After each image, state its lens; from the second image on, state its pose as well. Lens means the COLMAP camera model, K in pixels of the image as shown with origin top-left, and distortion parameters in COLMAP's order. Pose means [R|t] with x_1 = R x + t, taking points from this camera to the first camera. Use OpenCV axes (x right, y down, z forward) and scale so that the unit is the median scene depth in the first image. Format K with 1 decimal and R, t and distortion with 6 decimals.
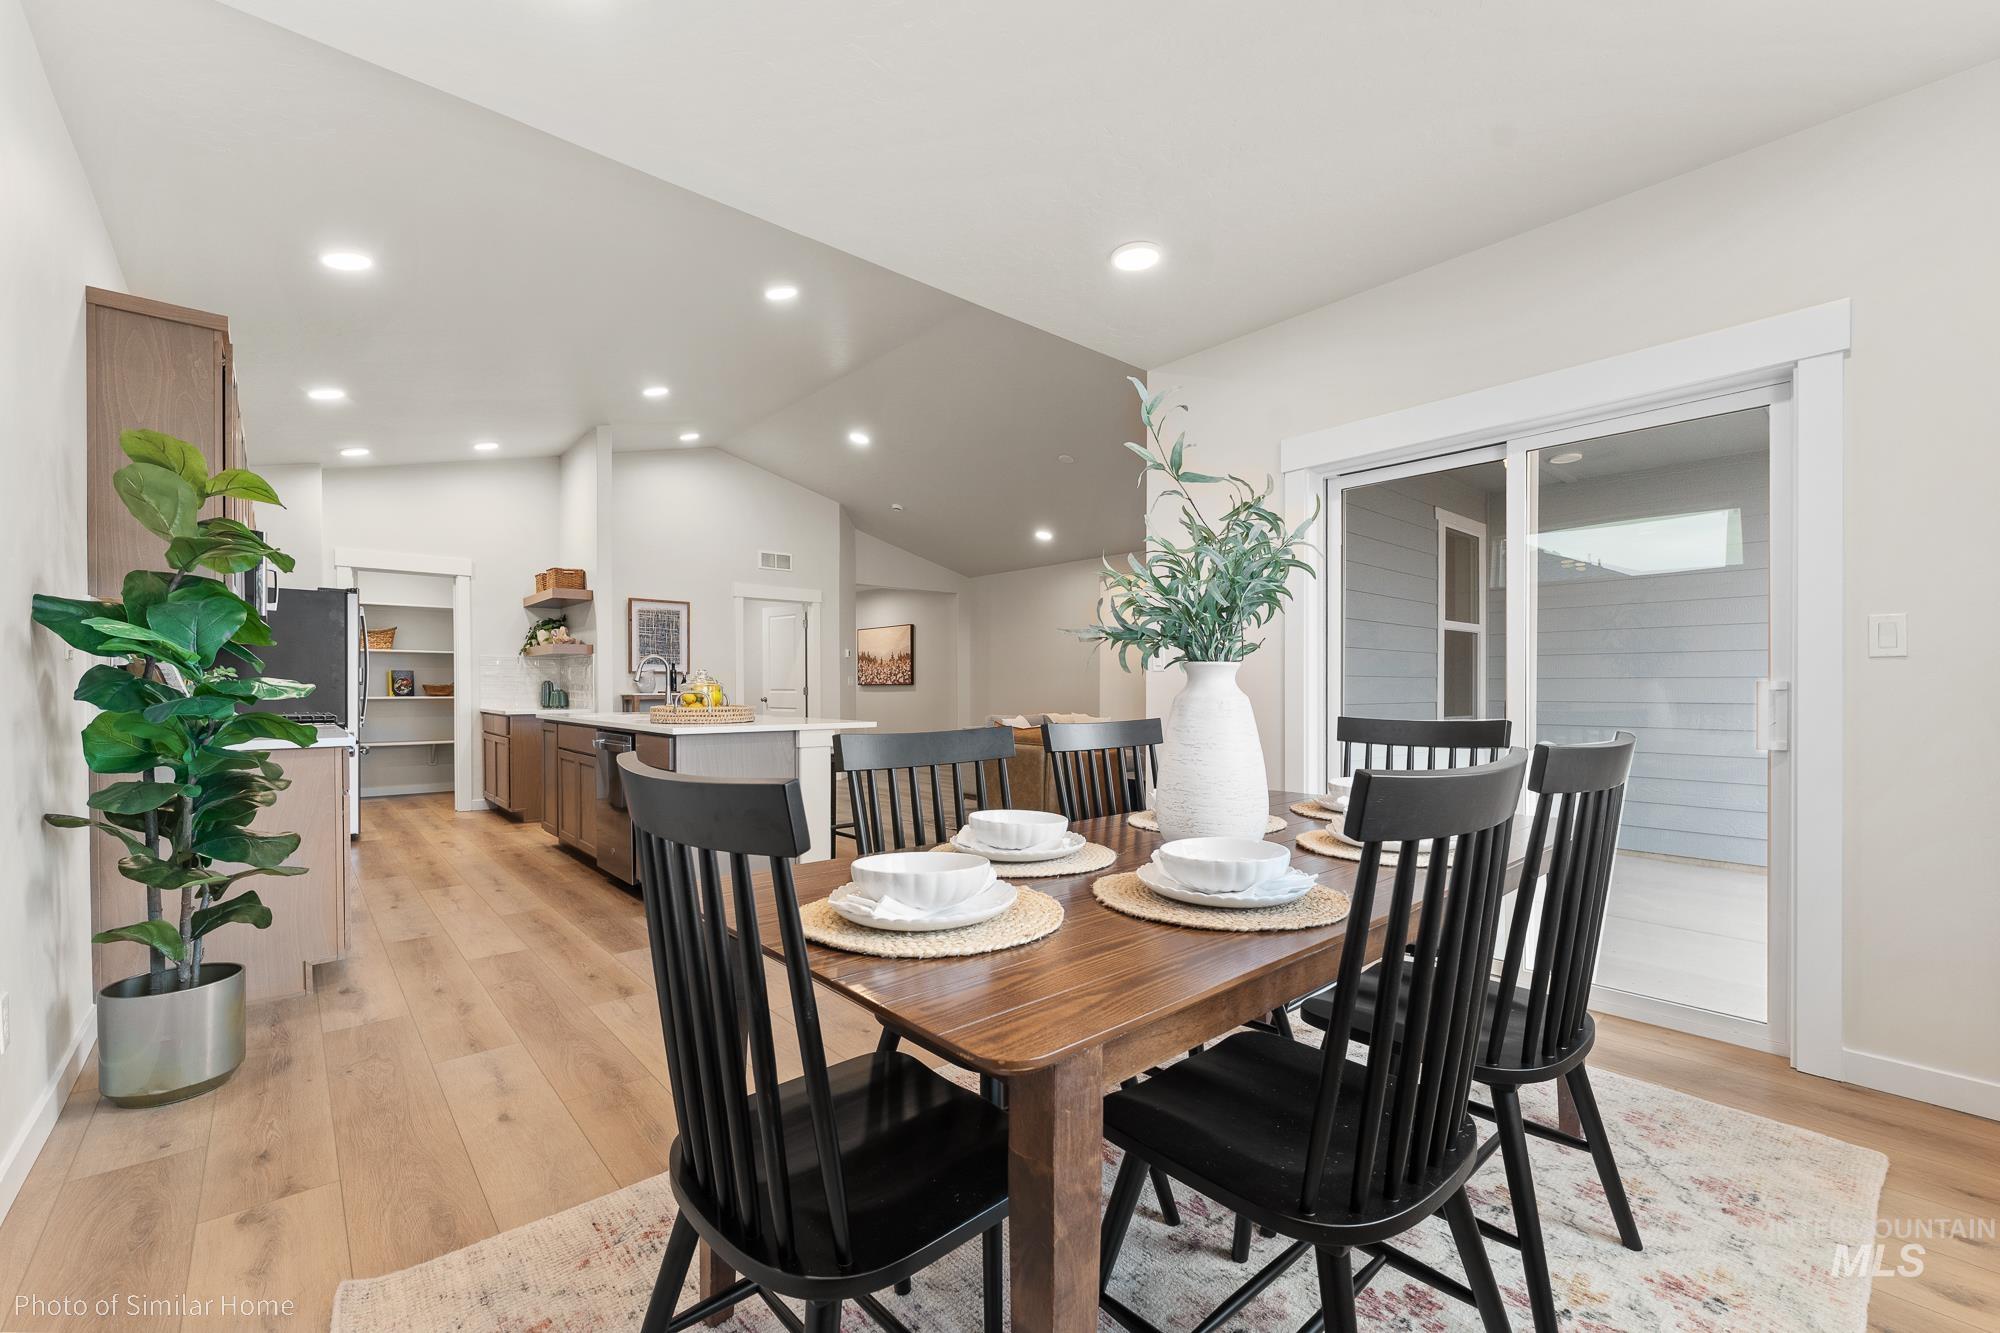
lens RADIAL K [[804.7, 0, 995.9], [0, 804.7, 679.8], [0, 0, 1]] dist [-0.000117, 0.000198]
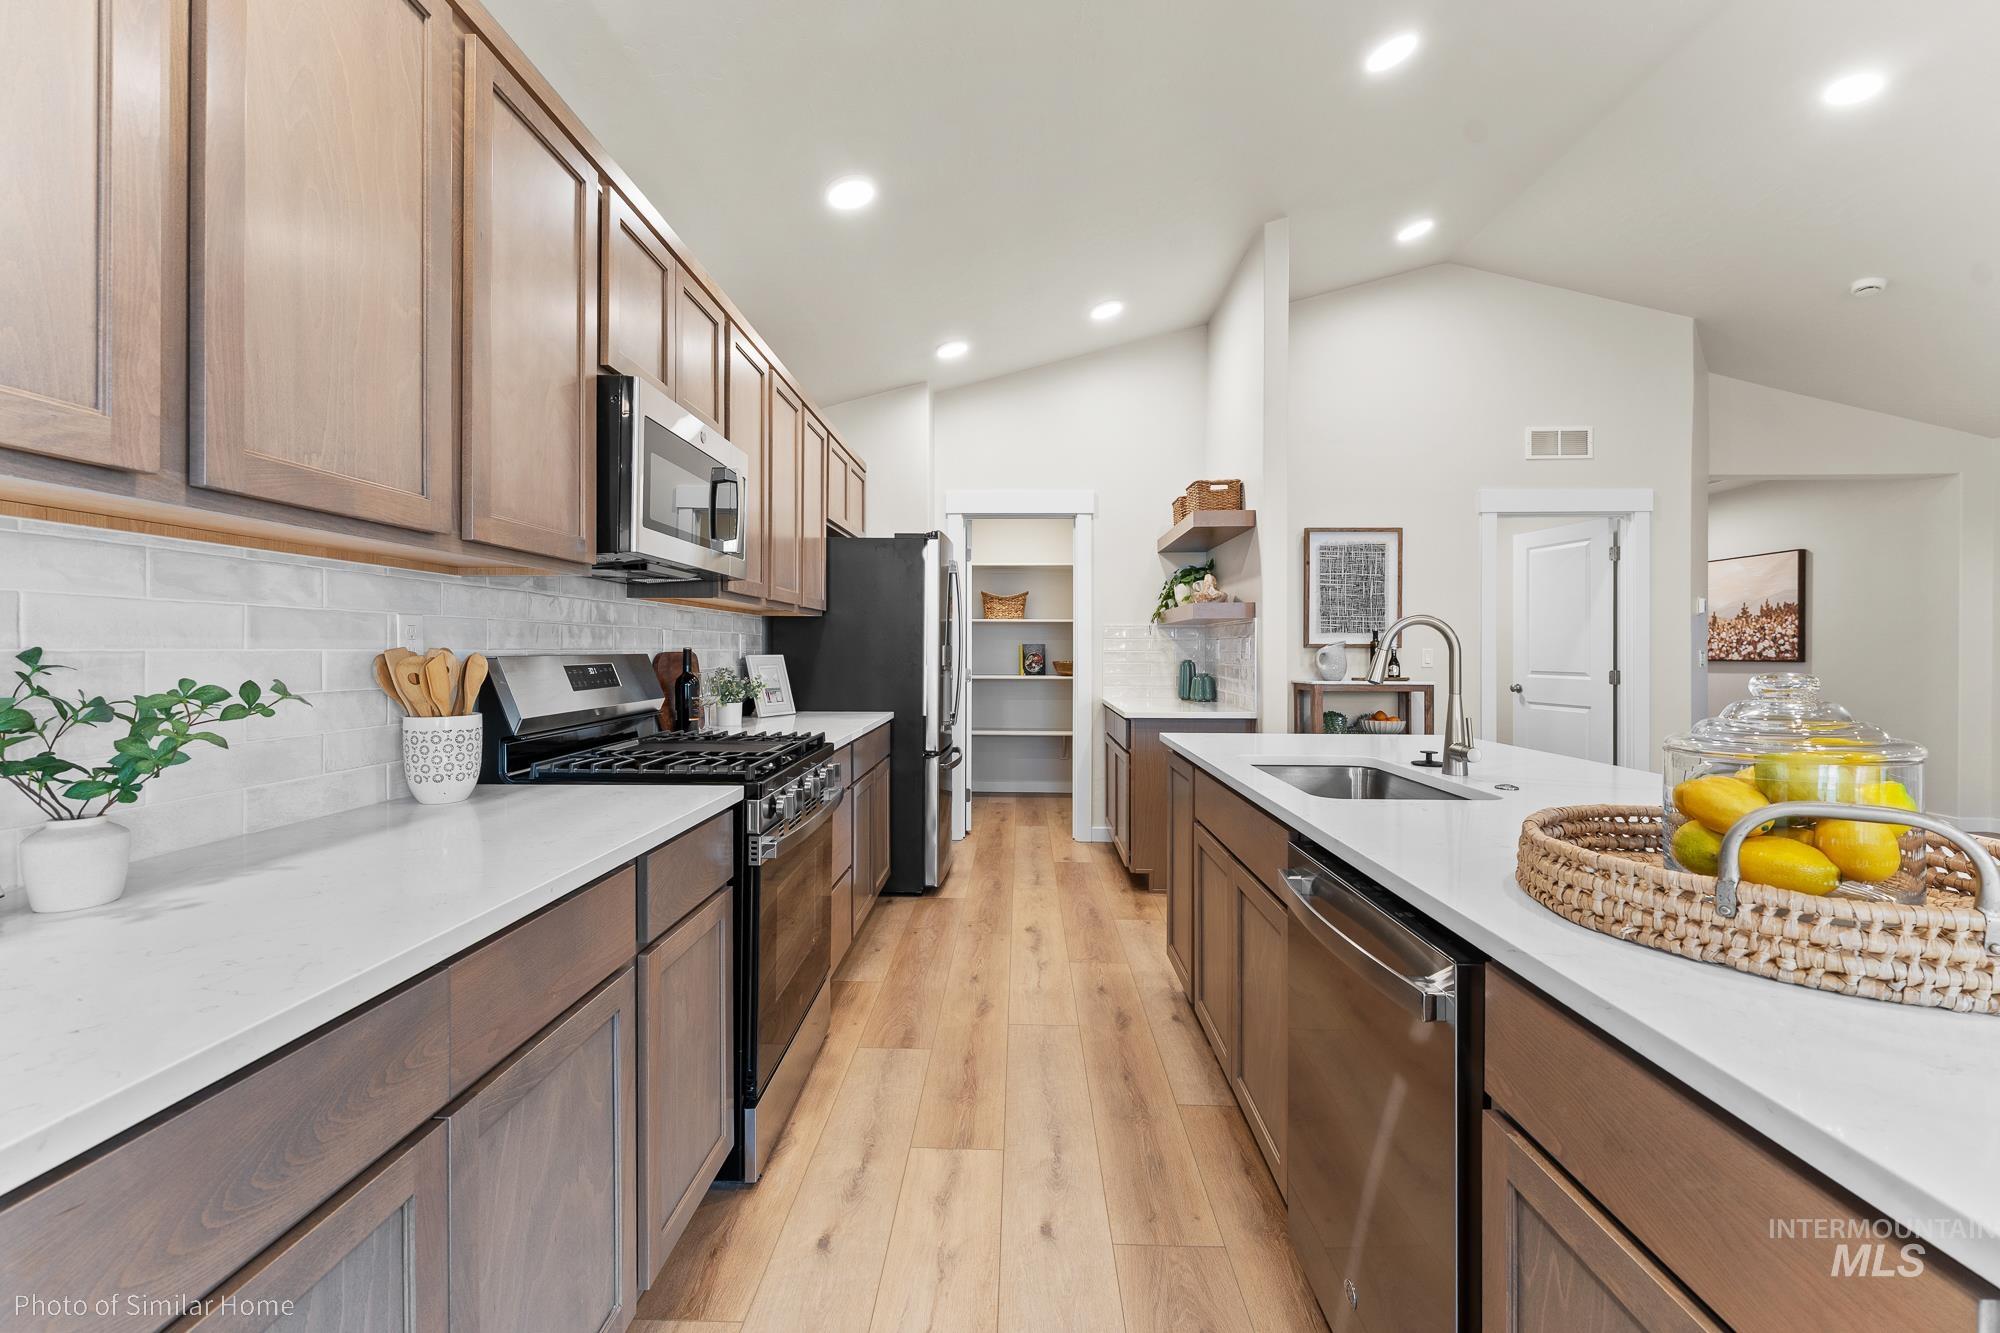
lens RADIAL K [[804.7, 0, 995.9], [0, 804.7, 679.8], [0, 0, 1]] dist [-0.000117, 0.000198]
pose [[0.727558, 0.026852, -0.685520, -0.210309], [0.003748, 0.999063, 0.043112, -0.011669], [0.686036, -0.033936, 0.726776, 0.396283]]
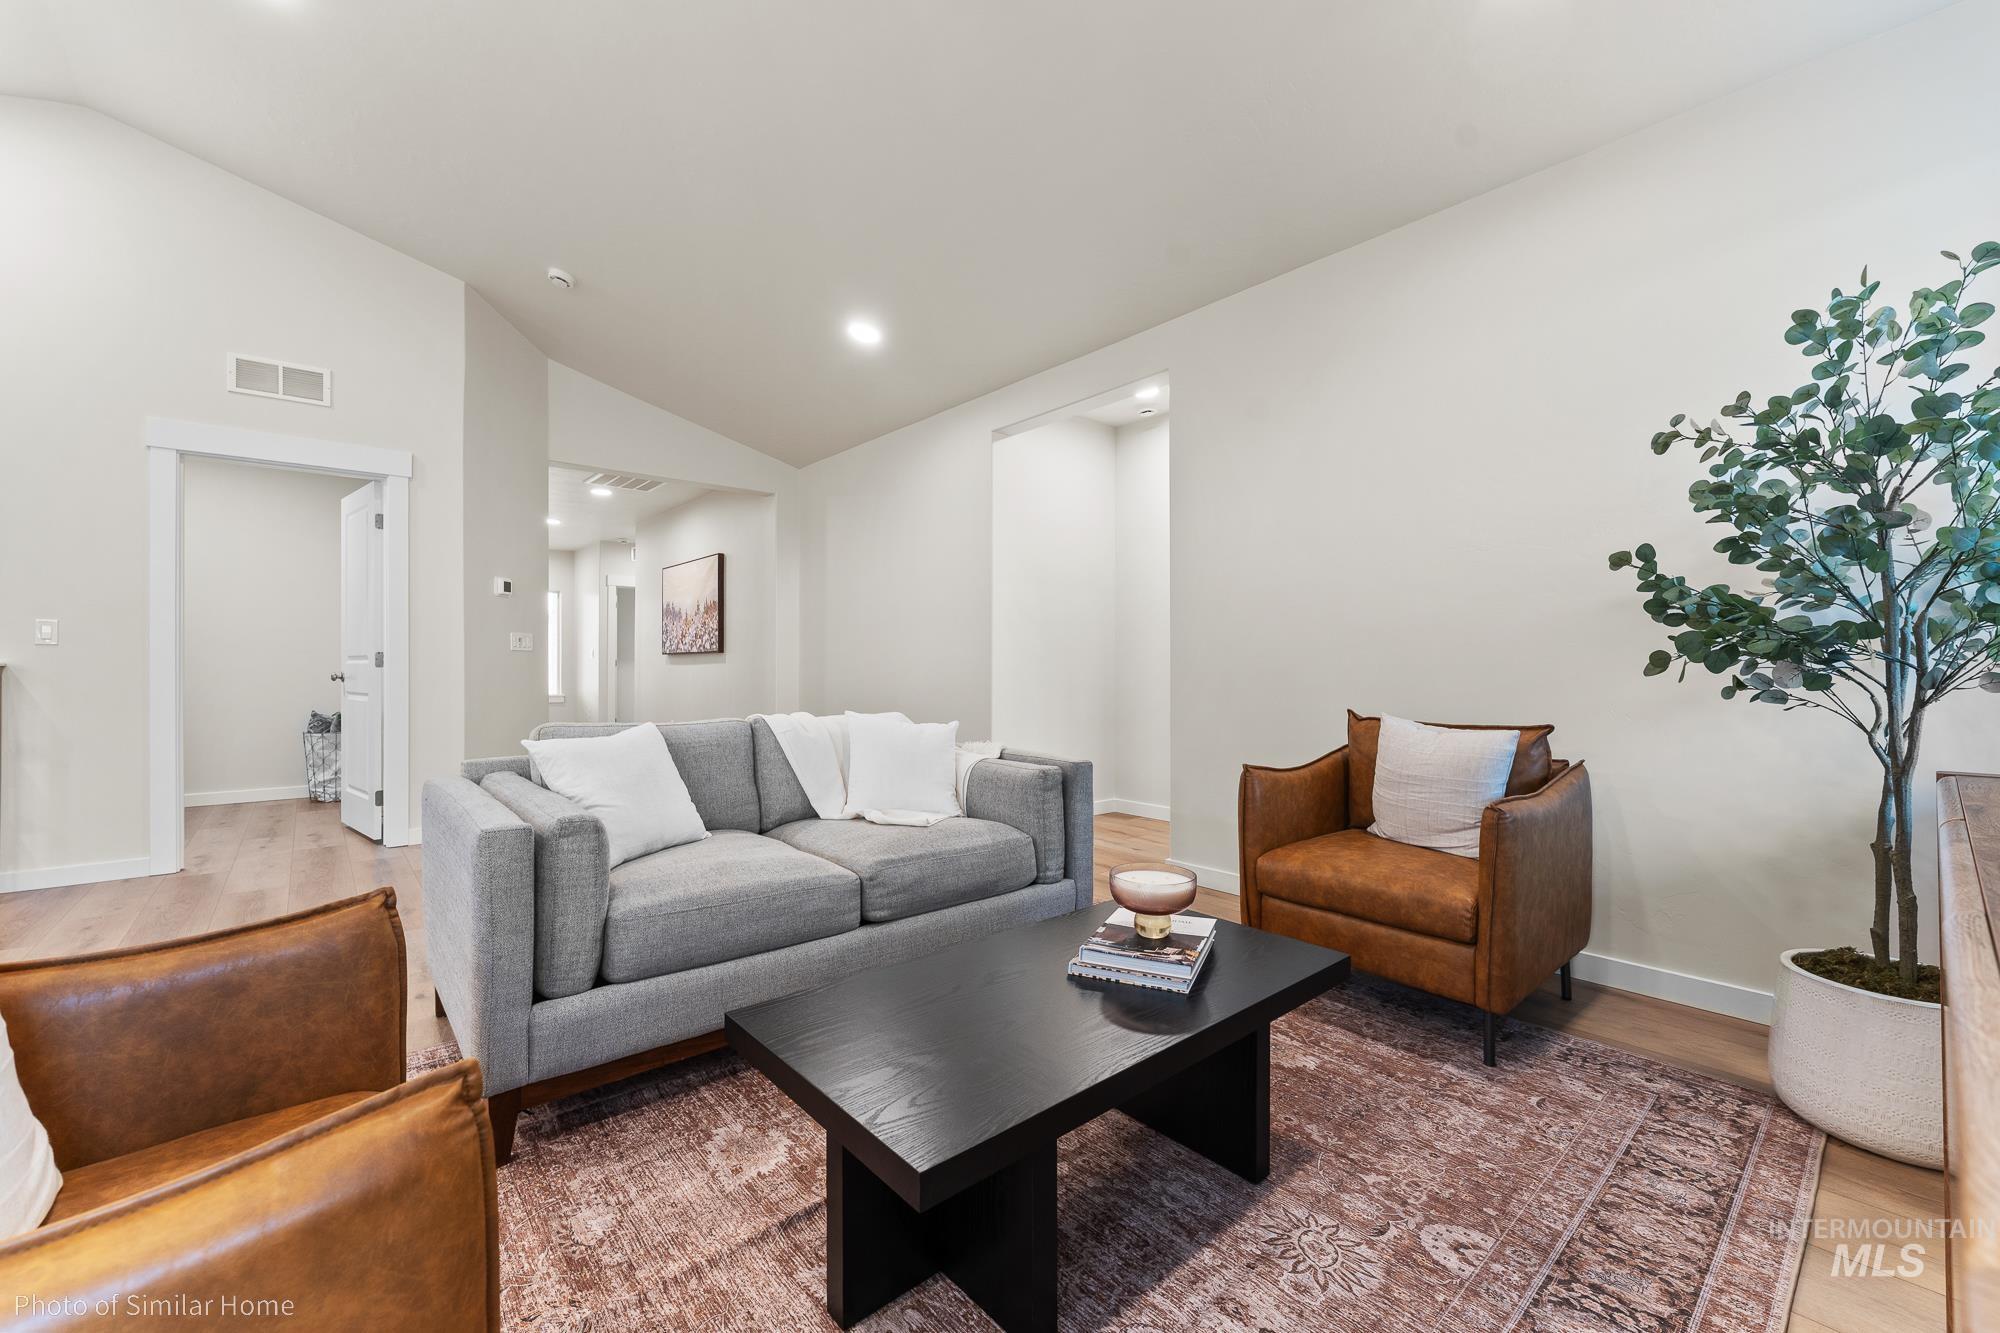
lens RADIAL K [[804.7, 0, 995.9], [0, 804.7, 679.8], [0, 0, 1]] dist [-0.000117, 0.000198]
pose [[0.999979, 0.002271, -0.006085, 0.175887], [-0.002084, 0.999528, 0.030646, 0.011918], [0.006152, -0.030633, 0.999512, 0.657268]]
